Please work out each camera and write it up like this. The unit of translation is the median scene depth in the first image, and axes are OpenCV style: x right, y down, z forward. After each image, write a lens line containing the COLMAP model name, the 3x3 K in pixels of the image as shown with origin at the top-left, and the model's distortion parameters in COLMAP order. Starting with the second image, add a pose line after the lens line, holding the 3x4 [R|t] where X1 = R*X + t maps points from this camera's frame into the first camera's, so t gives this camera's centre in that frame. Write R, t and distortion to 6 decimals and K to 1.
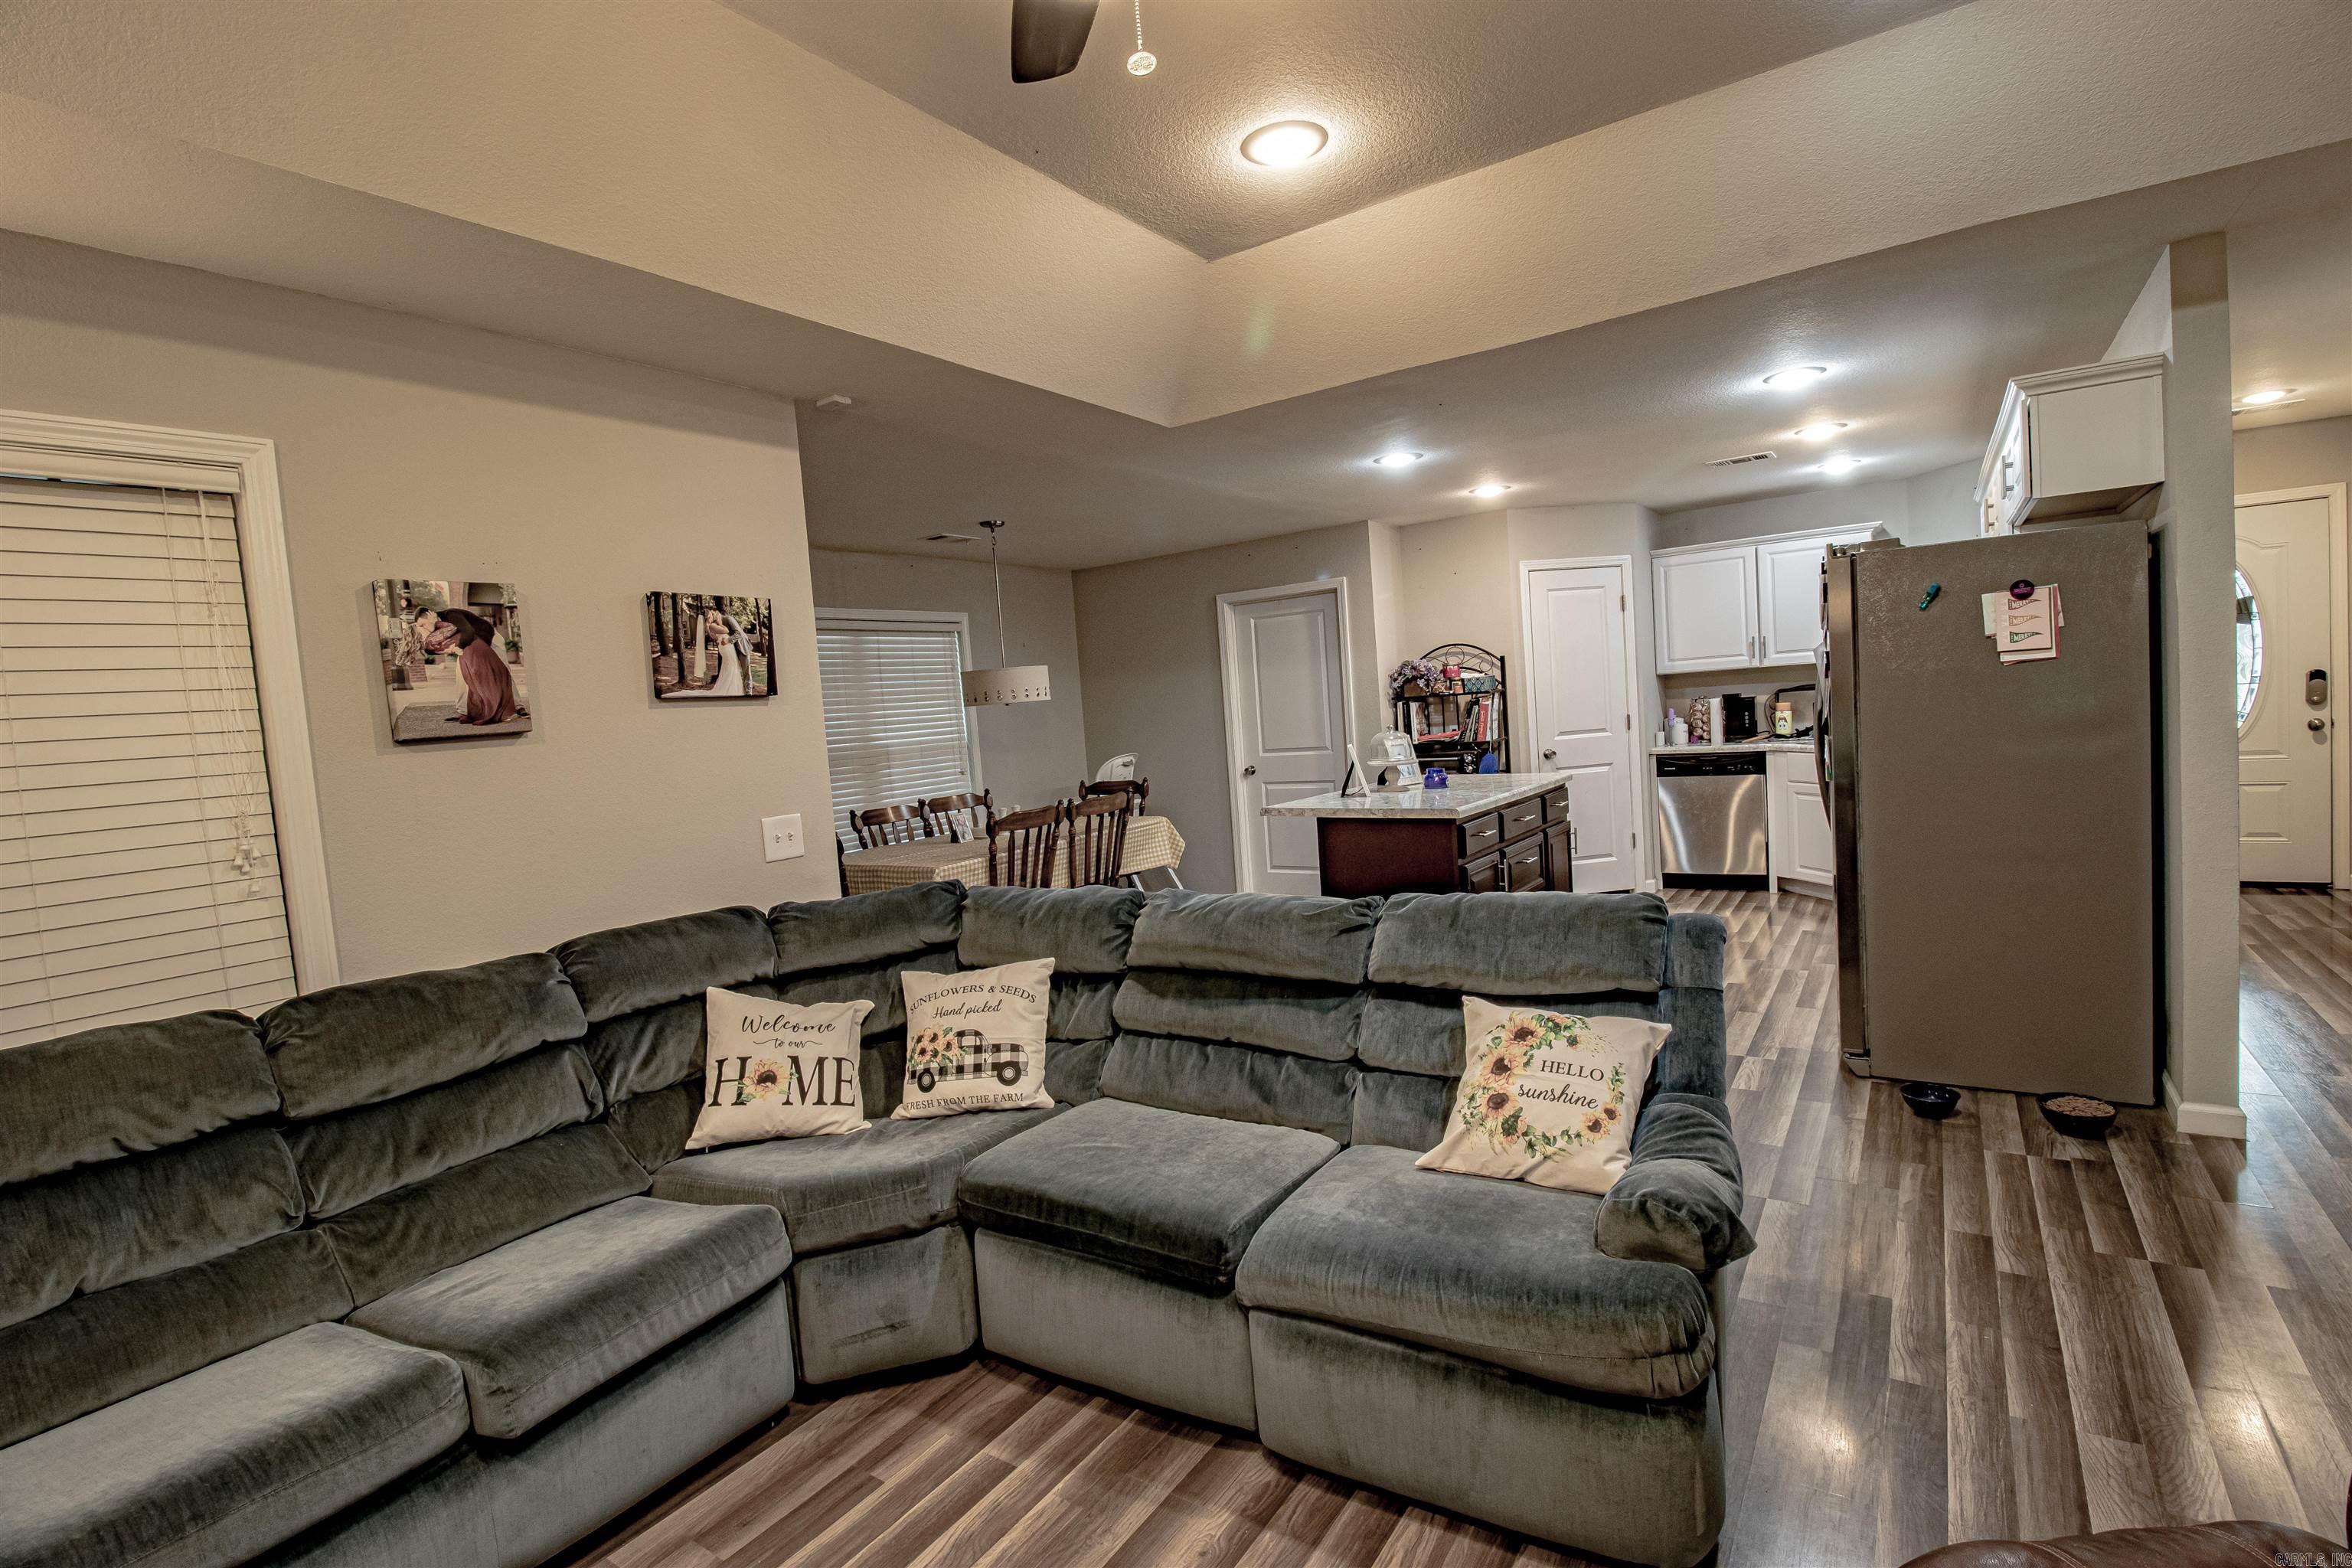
lens RADIAL K [[1089.8, 0, 1170.9], [0, 1089.8, 780.2], [0, 0, 1]] dist [-0.002528, -0.012625]
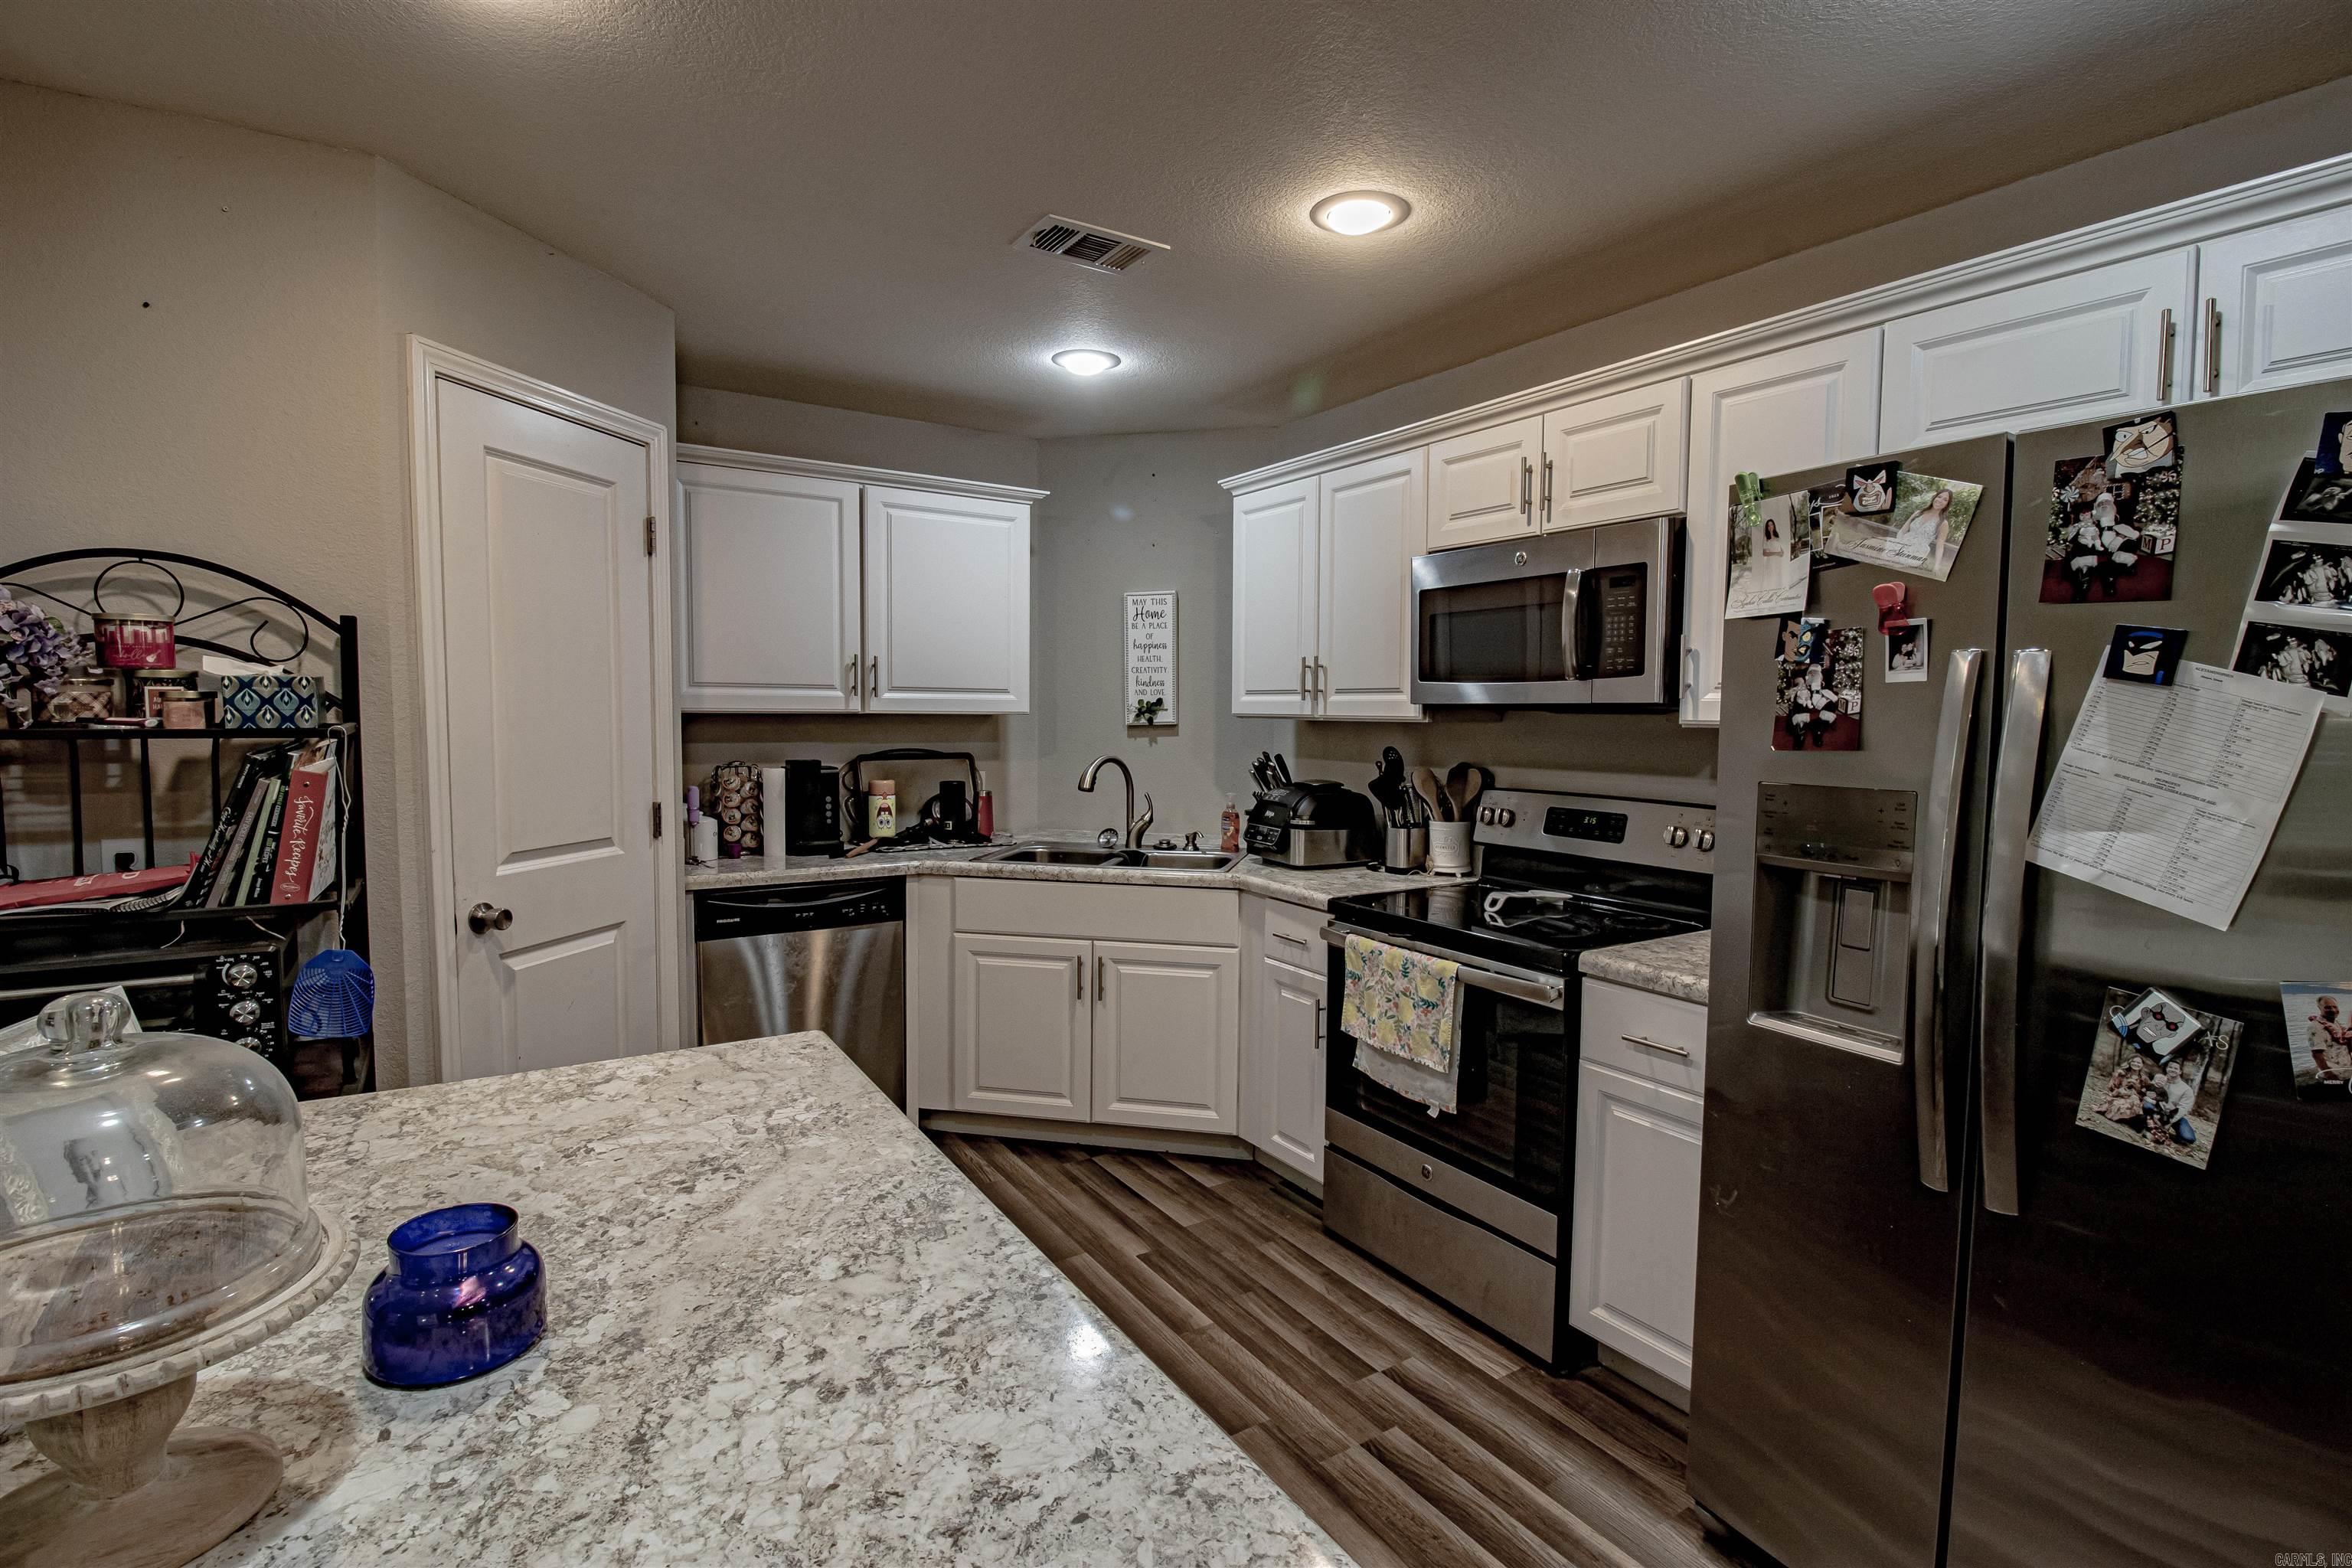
lens RADIAL K [[1089.8, 0, 1184.2], [0, 1089.8, 781.1], [0, 0, 1]] dist [-0.002528, -0.012625]
pose [[0.375843, 0.016388, 0.926539, 0.107759], [0.025930, 0.999266, -0.028193, -0.051688], [-0.926321, 0.034622, 0.375142, 0.653794]]
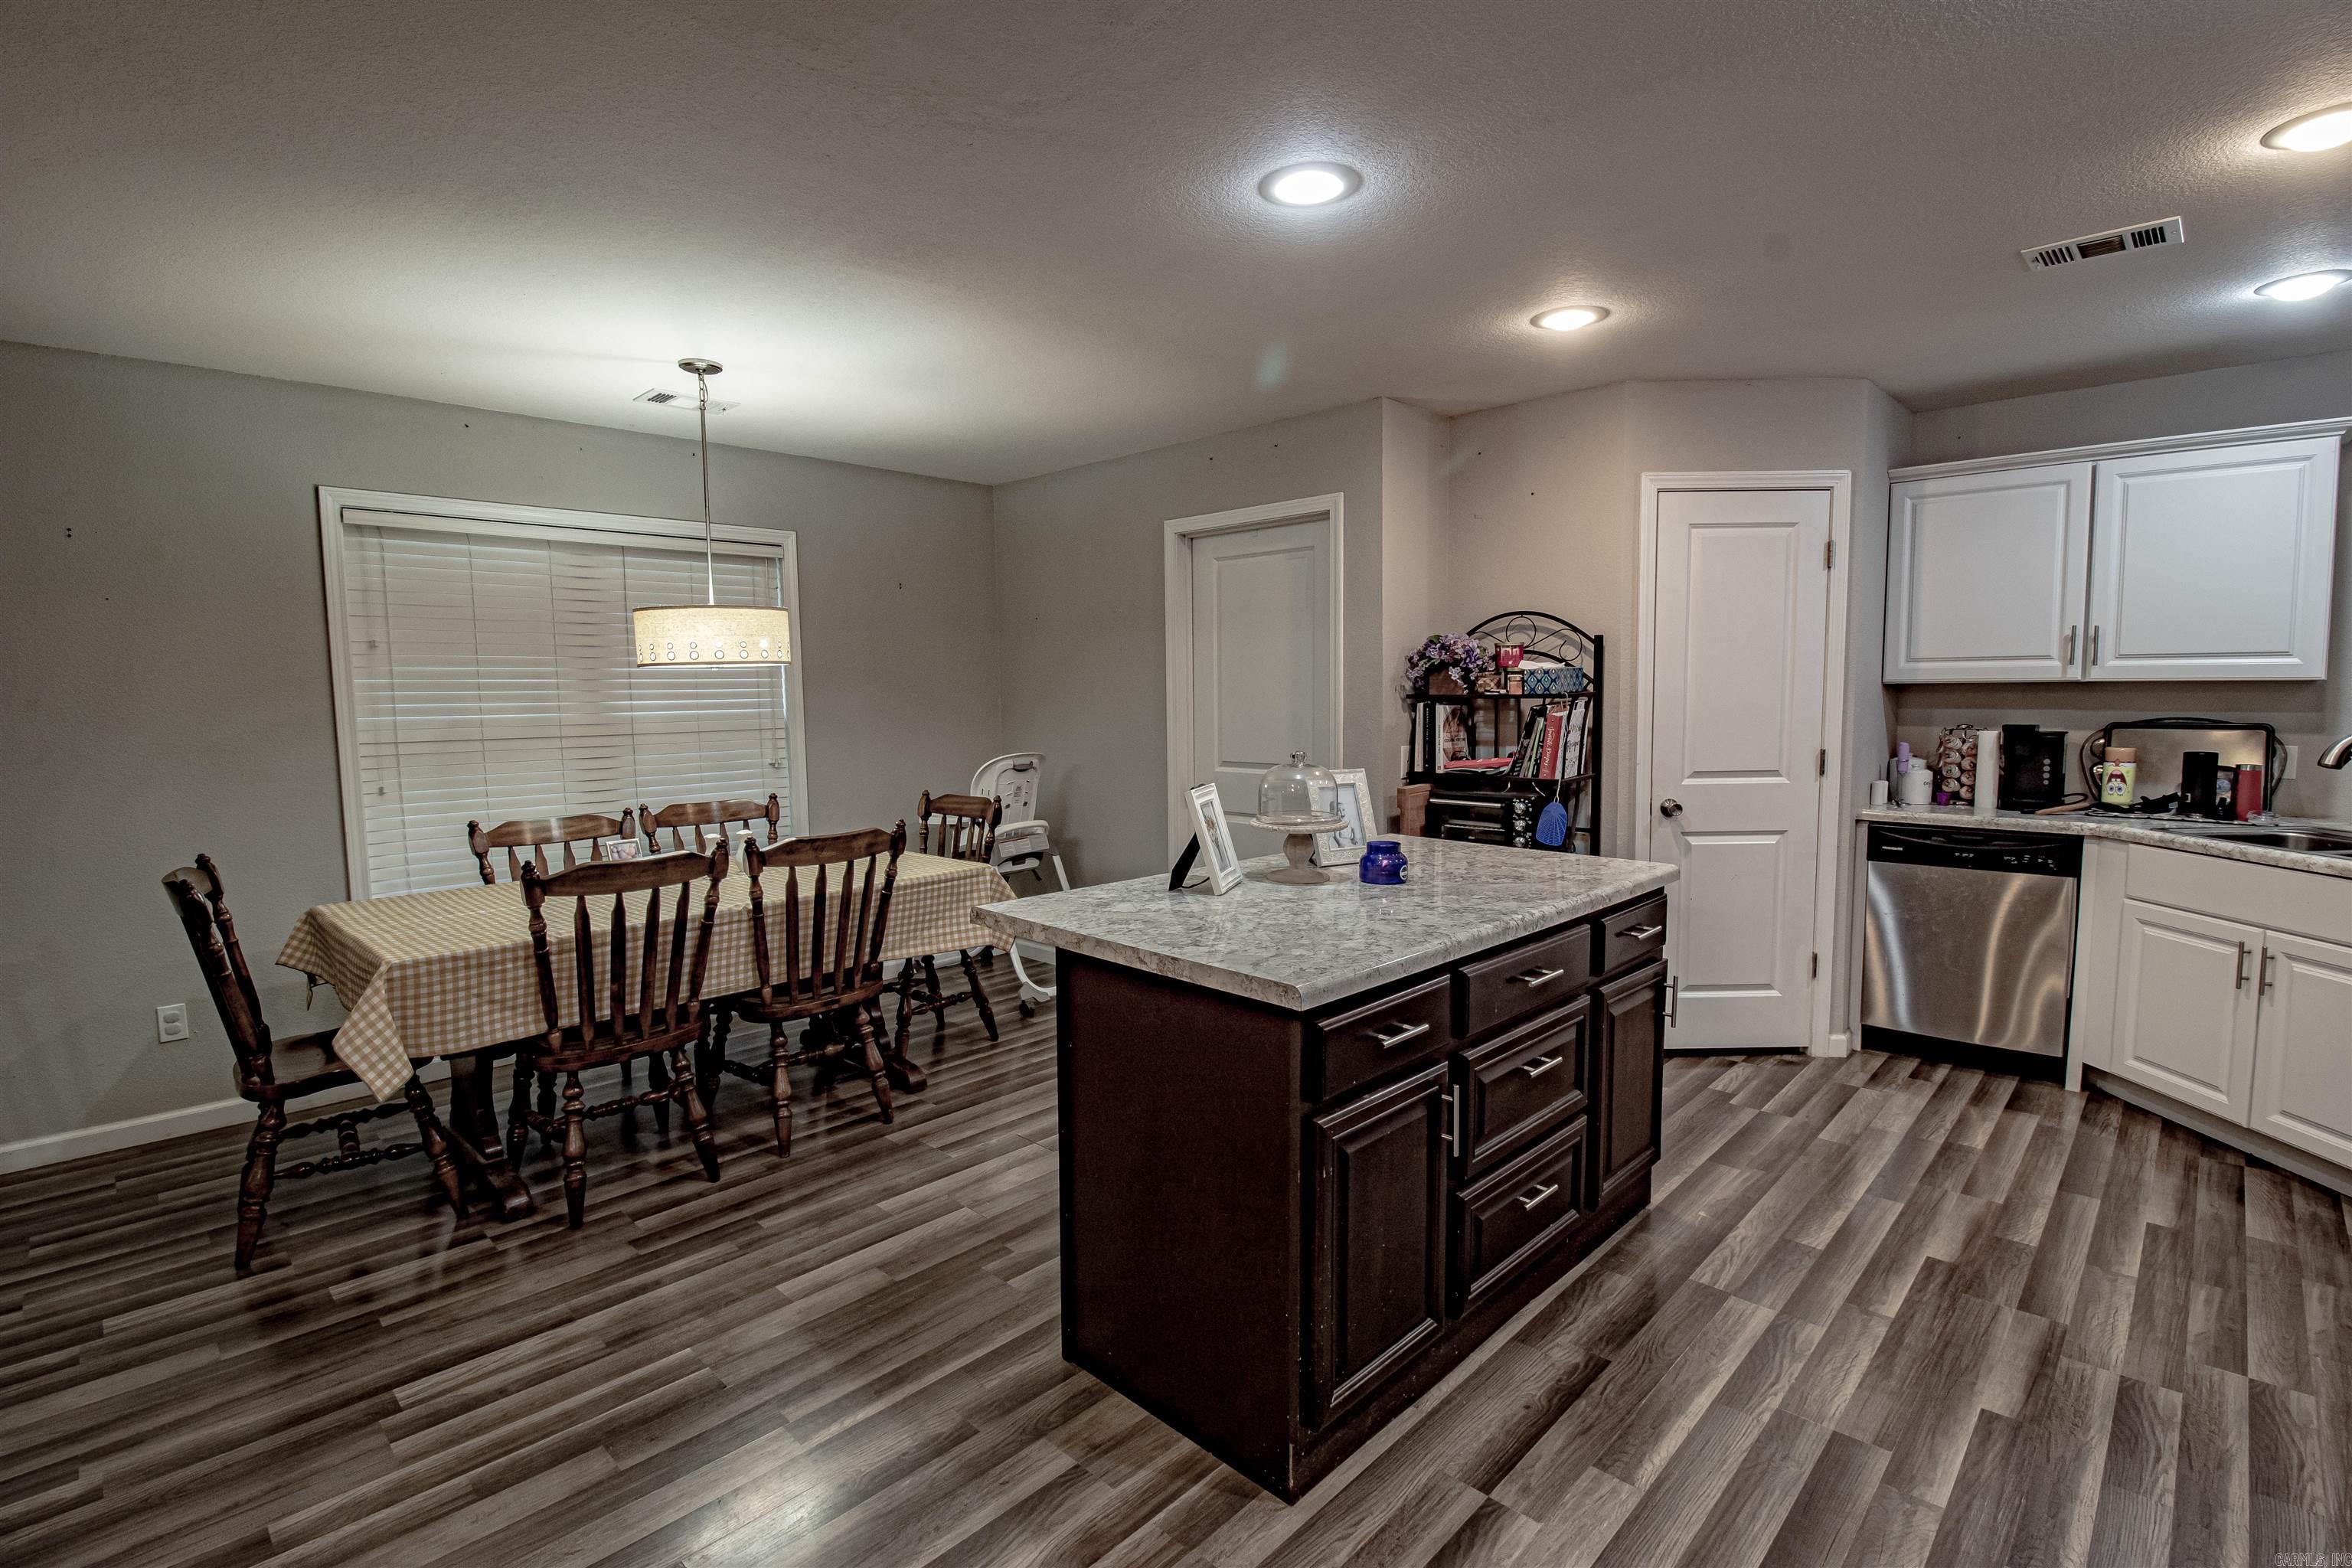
lens RADIAL K [[1089.8, 0, 1174.2], [0, 1089.8, 784.0], [0, 0, 1]] dist [-0.002528, -0.012625]
pose [[0.984623, 0.074405, -0.158053, 0.174823], [-0.070122, 0.997008, 0.032516, -0.036903], [0.159999, -0.020933, 0.986895, 0.377669]]
